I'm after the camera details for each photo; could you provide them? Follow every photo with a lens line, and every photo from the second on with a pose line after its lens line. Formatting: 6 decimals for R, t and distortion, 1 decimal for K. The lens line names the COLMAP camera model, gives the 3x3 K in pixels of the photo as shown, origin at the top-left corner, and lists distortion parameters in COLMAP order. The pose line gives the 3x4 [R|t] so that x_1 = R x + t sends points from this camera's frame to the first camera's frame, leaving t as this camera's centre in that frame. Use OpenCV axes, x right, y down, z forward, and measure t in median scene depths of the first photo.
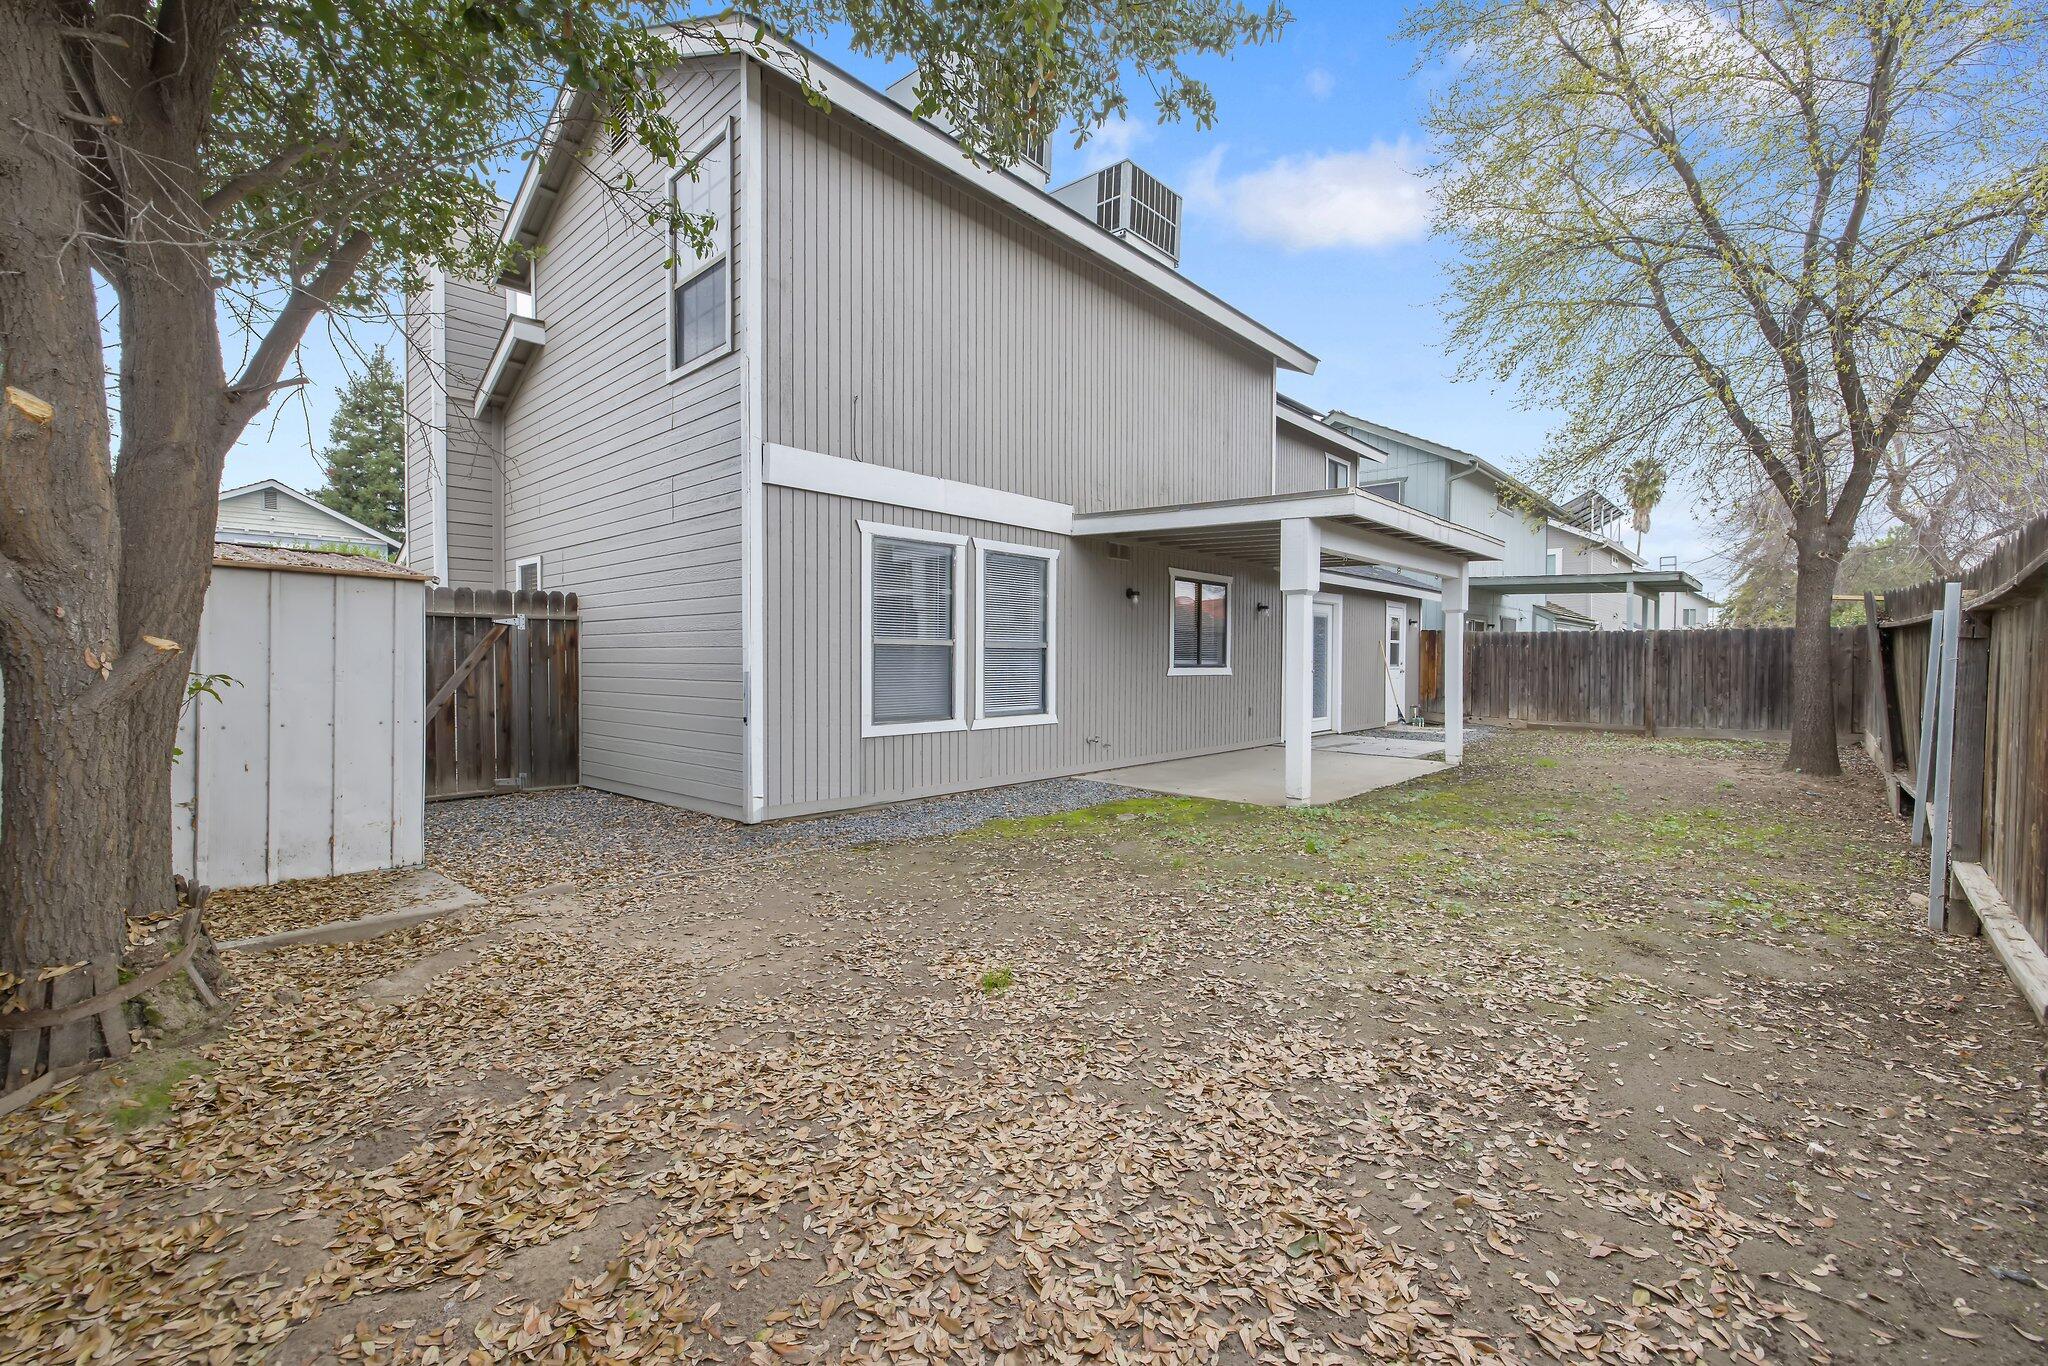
lens RADIAL K [[868.0, 0, 1017.9], [0, 868.0, 676.4], [0, 0, 1]] dist [0.003779, -0.000840]
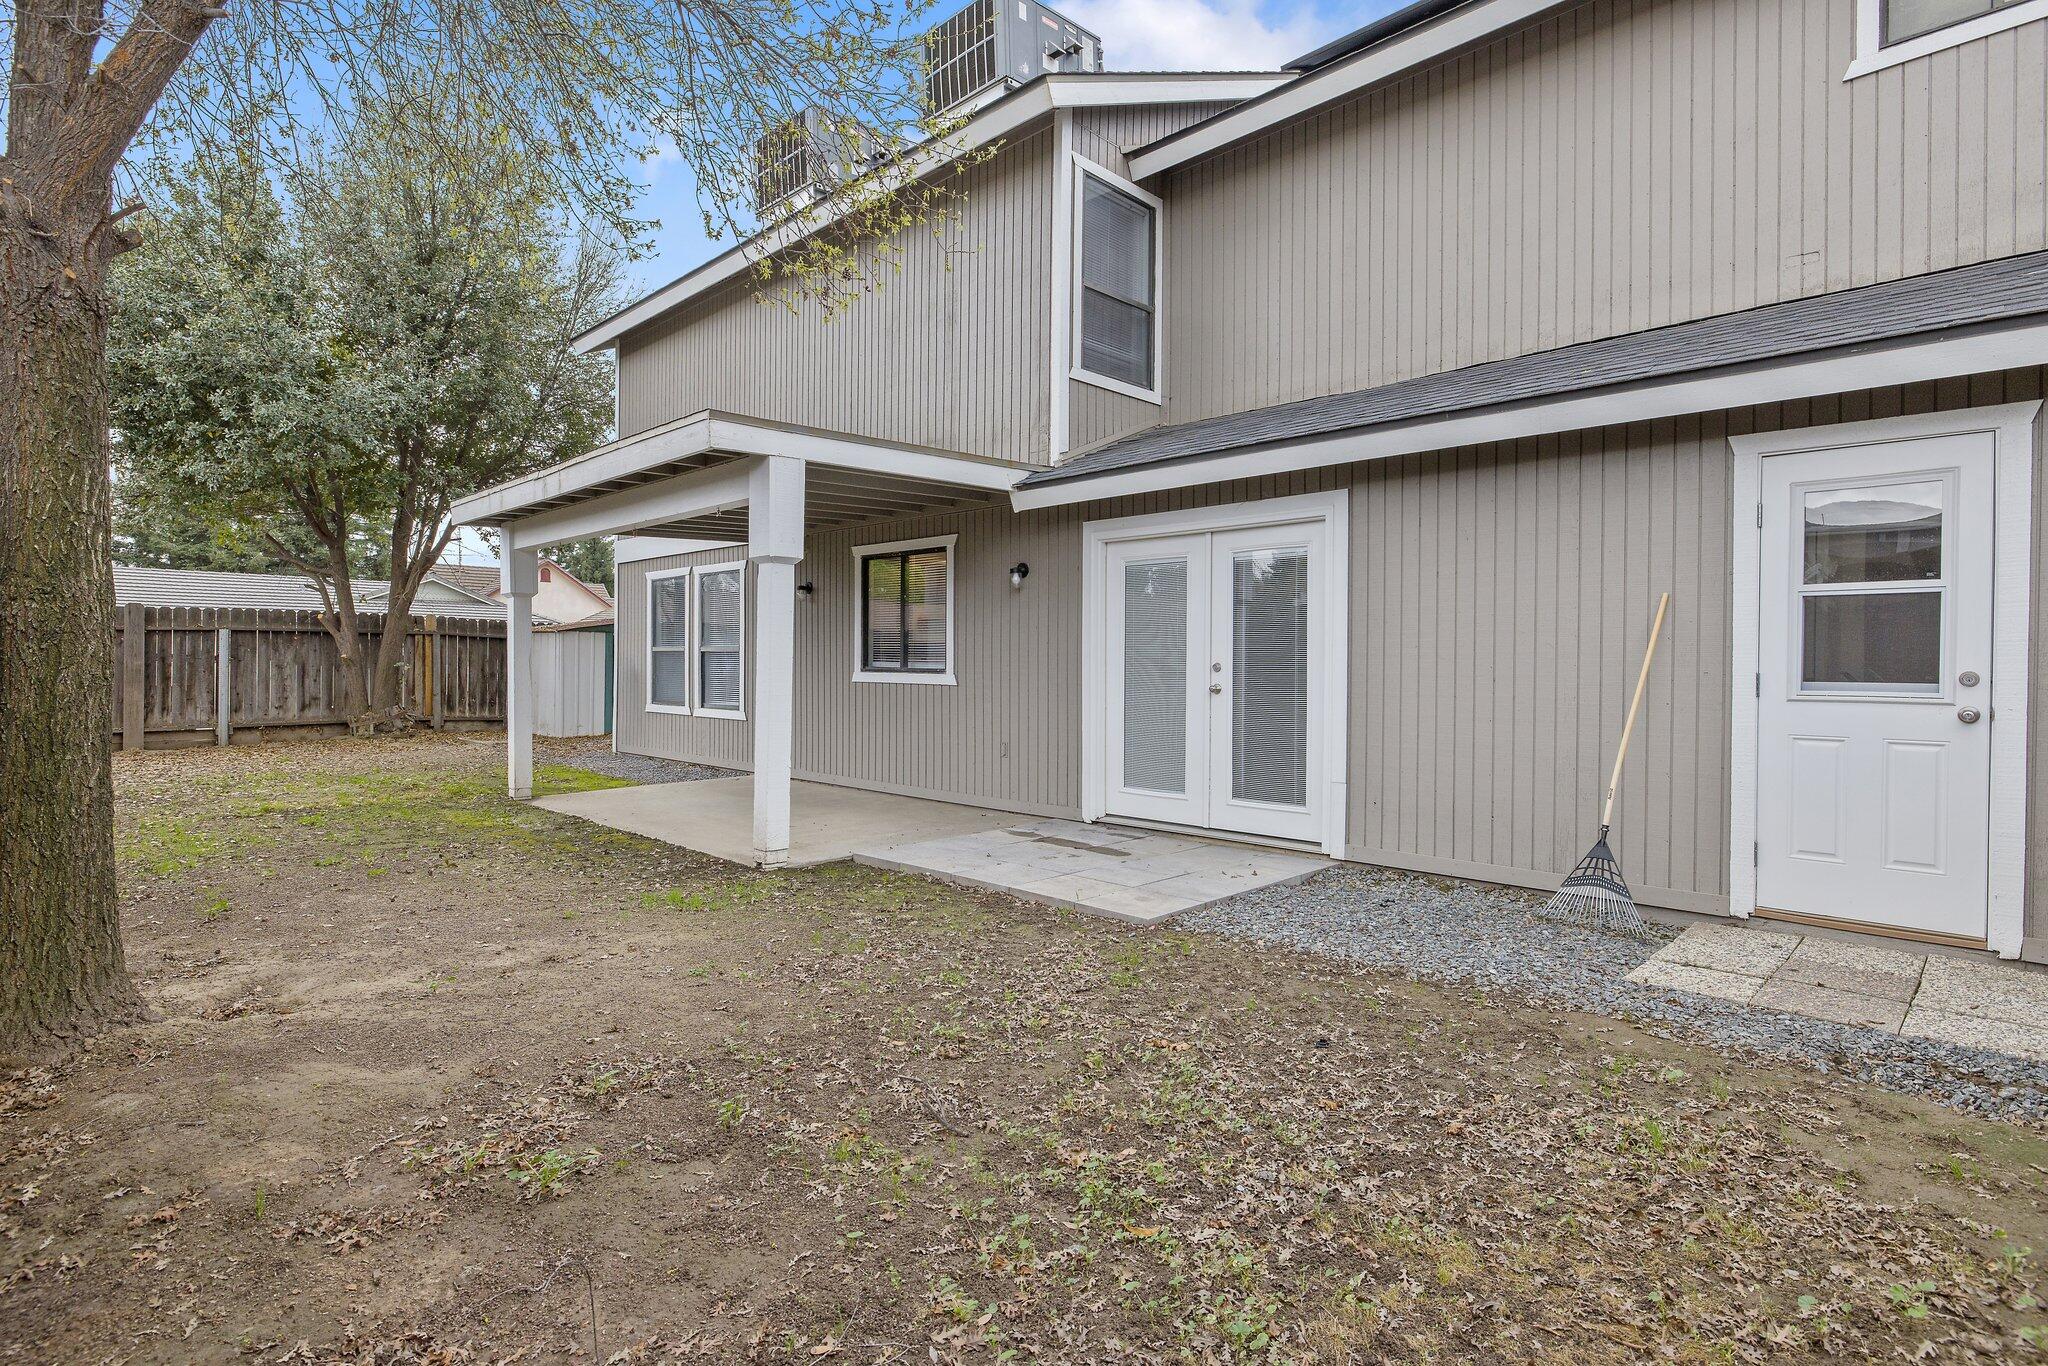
lens RADIAL K [[1018.0, 0, 1027.6], [0, 1018.0, 671.3], [0, 0, 1]] dist [-0.003051, -0.000219]
pose [[-0.038412, 0.004310, -0.999253, 1.077488], [-0.025456, 0.999662, 0.005291, -0.018895], [0.998938, 0.025640, -0.038289, 1.165337]]
